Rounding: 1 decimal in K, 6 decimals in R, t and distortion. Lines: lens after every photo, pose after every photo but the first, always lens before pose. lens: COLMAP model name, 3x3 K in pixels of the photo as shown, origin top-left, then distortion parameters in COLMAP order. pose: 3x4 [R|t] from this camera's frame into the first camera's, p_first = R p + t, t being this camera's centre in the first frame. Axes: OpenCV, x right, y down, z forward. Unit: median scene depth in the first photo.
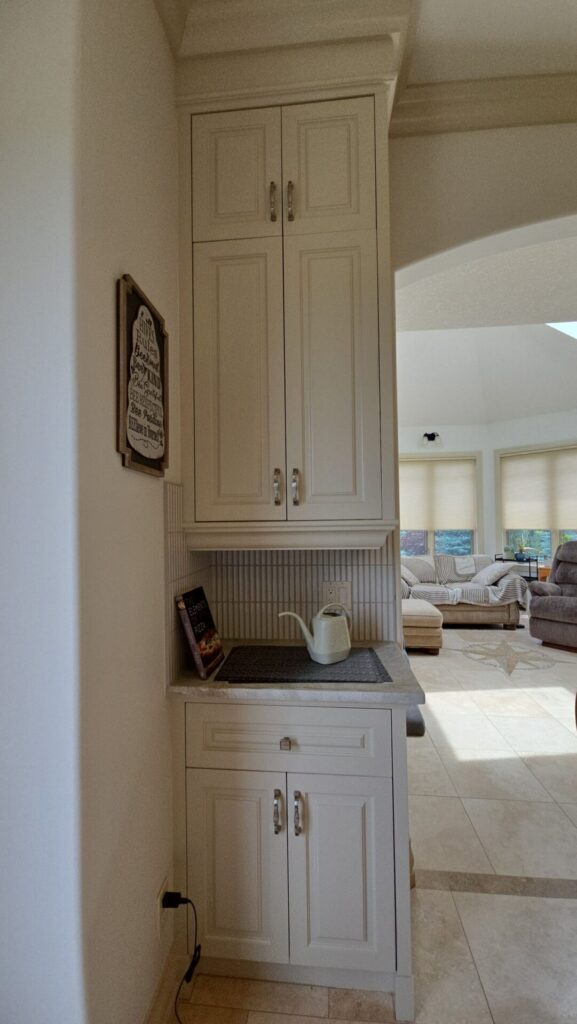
lens RADIAL K [[421.1, 0, 291.7], [0, 421.1, 514.1], [0, 0, 1]] dist [0.010506, -0.006989]
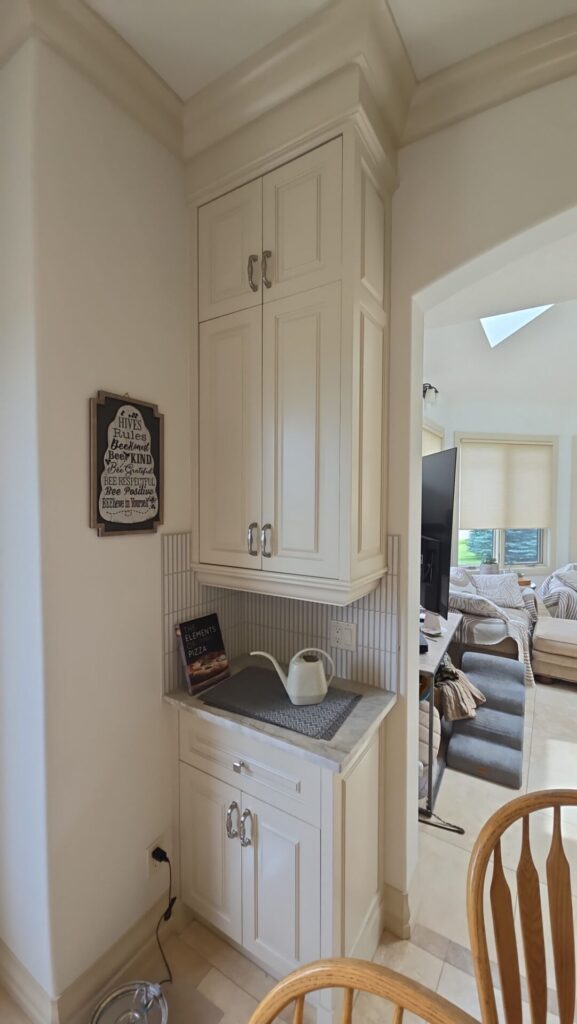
lens RADIAL K [[421.1, 0, 291.7], [0, 421.1, 514.1], [0, 0, 1]] dist [0.010506, -0.006989]
pose [[0.889487, 0.036291, -0.455518, 0.565558], [-0.008725, 0.998009, 0.062473, -0.204225], [0.456878, -0.051595, 0.888032, 0.065190]]
